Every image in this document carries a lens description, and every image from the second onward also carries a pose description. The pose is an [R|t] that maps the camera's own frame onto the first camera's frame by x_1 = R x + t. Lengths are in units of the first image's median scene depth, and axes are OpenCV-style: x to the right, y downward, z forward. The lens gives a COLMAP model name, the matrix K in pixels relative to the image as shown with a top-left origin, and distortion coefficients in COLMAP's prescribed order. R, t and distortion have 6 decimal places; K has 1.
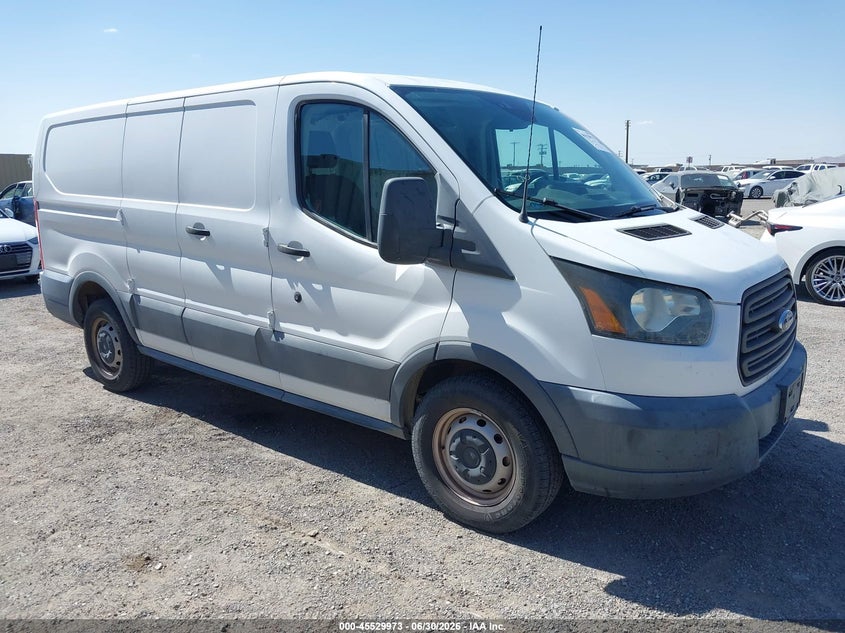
lens RADIAL K [[697.7, 0, 418.0], [0, 697.7, 332.9], [0, 0, 1]] dist [0.009395, -0.026850]
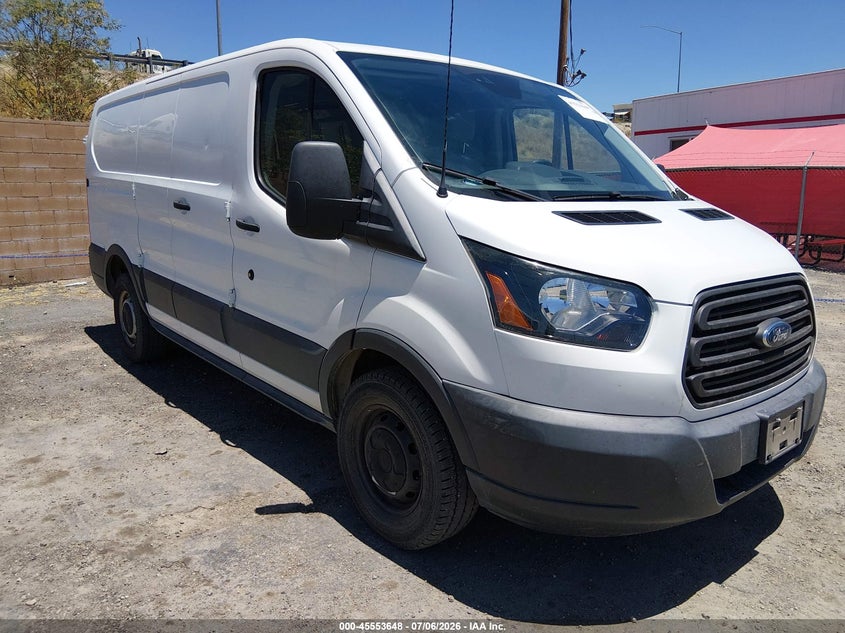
lens RADIAL K [[672.0, 0, 411.3], [0, 672.0, 309.3], [0, 0, 1]] dist [0.043736, -0.027421]
pose [[0.982015, 0.069614, -0.175500, 0.251389], [-0.076654, 0.996490, -0.033650, 0.013022], [0.172541, 0.046497, 0.983904, 0.151630]]
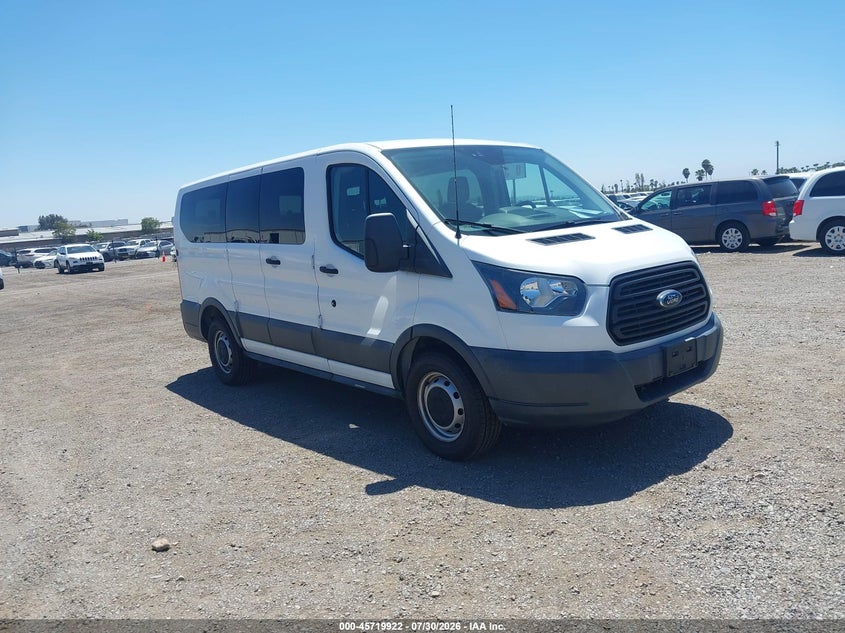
lens RADIAL K [[697.7, 0, 419.3], [0, 697.7, 314.8], [0, 0, 1]] dist [0.009395, -0.026850]
pose [[0.978317, -0.042587, -0.202686, 0.331787], [0.027617, 0.996716, -0.076121, 0.099932], [0.205262, 0.068873, 0.976281, -0.389005]]
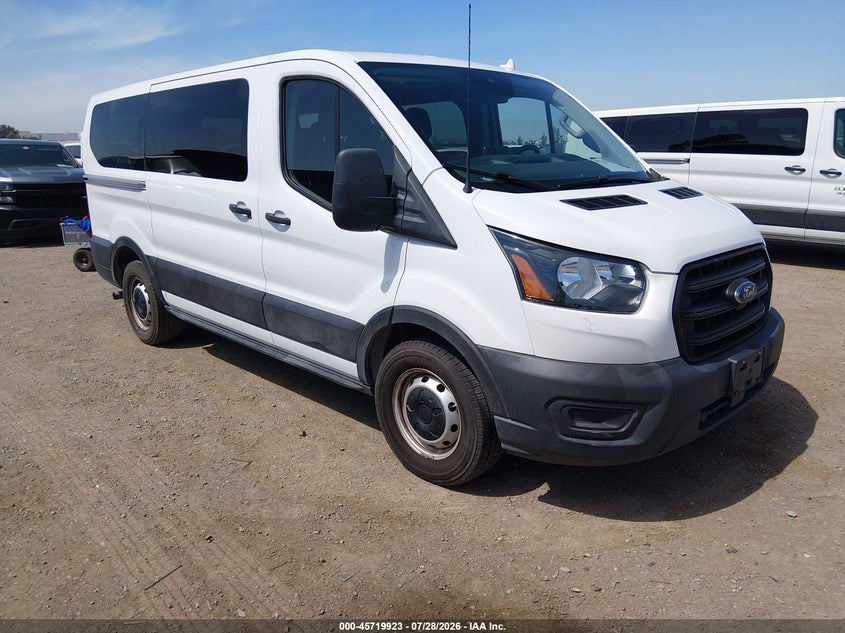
lens RADIAL K [[672.0, 0, 411.1], [0, 672.0, 314.3], [0, 0, 1]] dist [0.043736, -0.027421]
pose [[0.993109, 0.023855, -0.114737, 0.173438], [-0.021952, 0.999600, 0.017815, 0.007332], [0.115116, -0.015173, 0.993236, -0.013102]]
